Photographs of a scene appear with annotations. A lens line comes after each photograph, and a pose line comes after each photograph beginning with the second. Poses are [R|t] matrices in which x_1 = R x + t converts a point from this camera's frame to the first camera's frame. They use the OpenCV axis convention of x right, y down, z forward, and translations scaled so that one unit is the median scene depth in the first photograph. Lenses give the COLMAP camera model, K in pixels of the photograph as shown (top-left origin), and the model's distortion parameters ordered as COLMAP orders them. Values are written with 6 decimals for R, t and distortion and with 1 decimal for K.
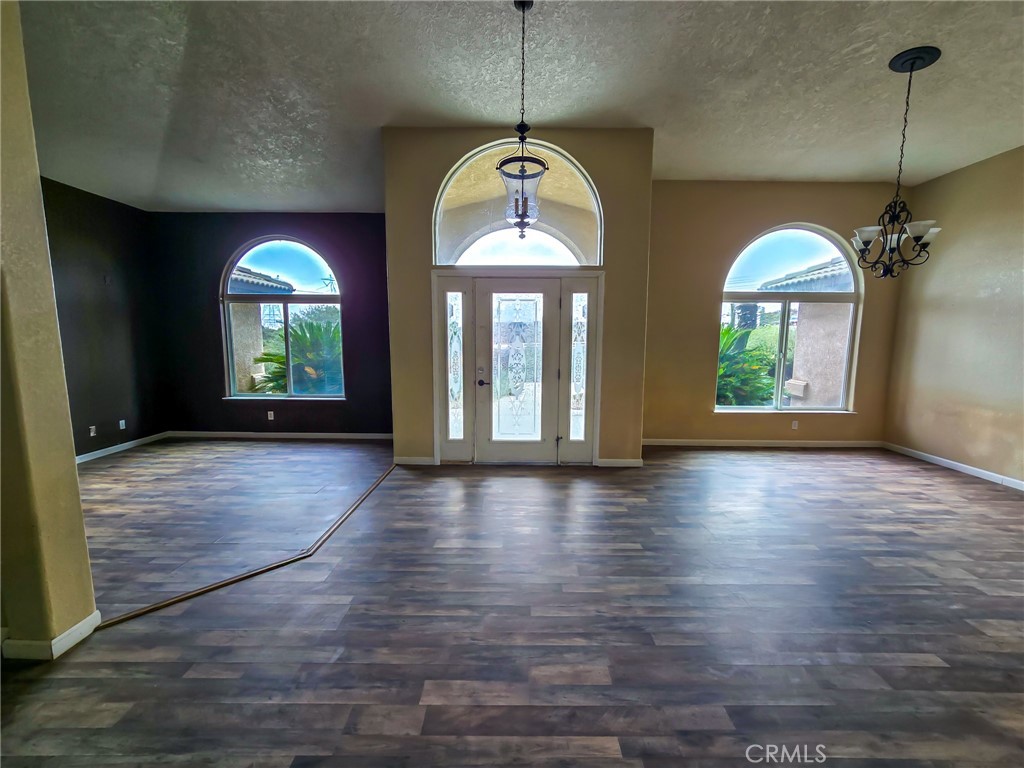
lens RADIAL K [[426.2, 0, 515.3], [0, 426.2, 384.4], [0, 0, 1]] dist [-0.001172, 0.007191]
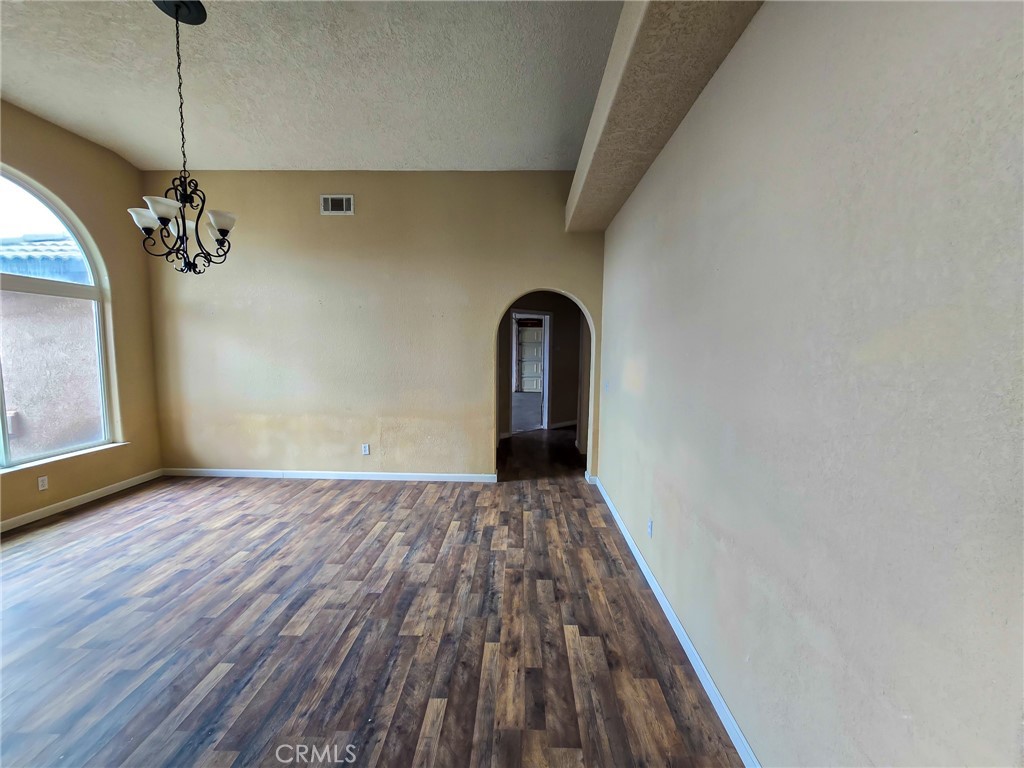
lens RADIAL K [[427.8, 0, 515.5], [0, 427.8, 387.4], [0, 0, 1]] dist [-0.002250, -0.000484]
pose [[0.024252, -0.102777, 0.994409, 0.078233], [0.105999, 0.989358, 0.099670, -0.057493], [-0.994070, 0.102989, 0.034888, 0.406868]]
